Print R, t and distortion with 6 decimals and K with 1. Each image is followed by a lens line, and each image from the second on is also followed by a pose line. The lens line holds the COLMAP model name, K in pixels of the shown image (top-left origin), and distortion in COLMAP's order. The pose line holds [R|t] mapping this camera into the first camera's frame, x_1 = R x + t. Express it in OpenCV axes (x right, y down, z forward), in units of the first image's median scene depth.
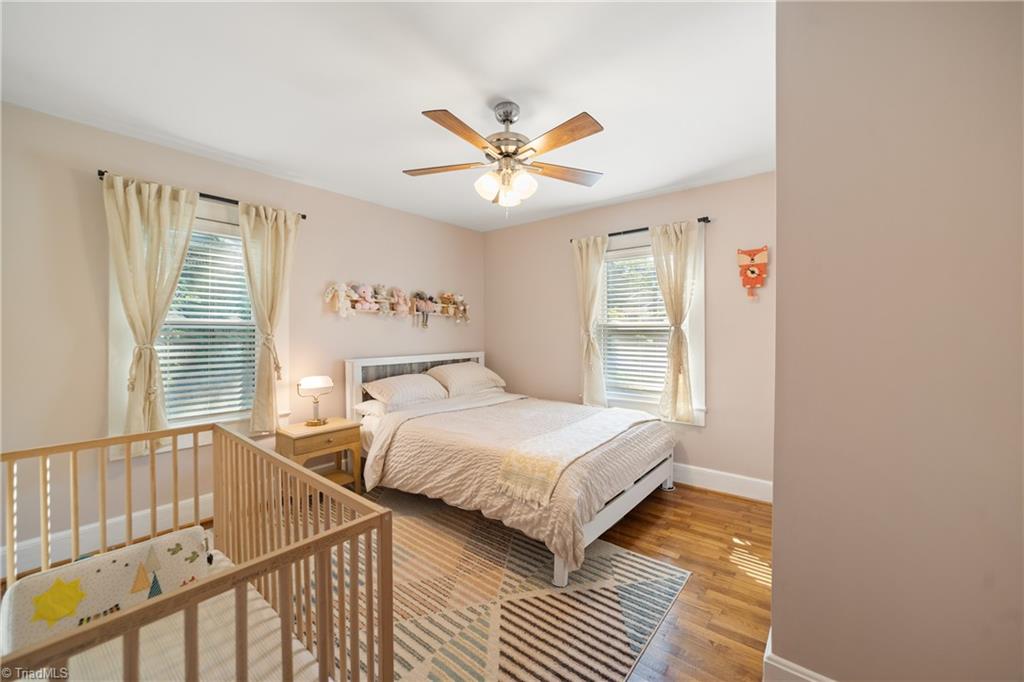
lens RADIAL K [[396.5, 0, 518.6], [0, 396.5, 332.9], [0, 0, 1]] dist [-0.018431, 0.005551]
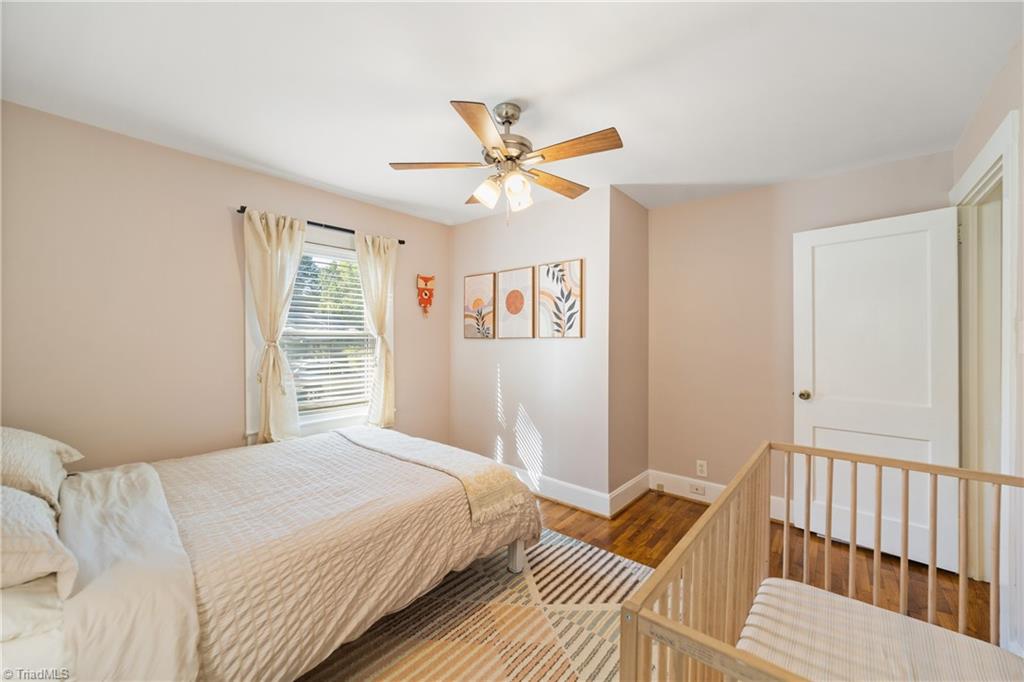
lens RADIAL K [[396.5, 0, 518.3], [0, 396.5, 339.9], [0, 0, 1]] dist [-0.018431, 0.005551]
pose [[0.021470, -0.005337, 0.999755, -0.895509], [0.004478, 0.999976, 0.005242, -0.014504], [-0.999759, 0.004365, 0.021494, 0.865400]]
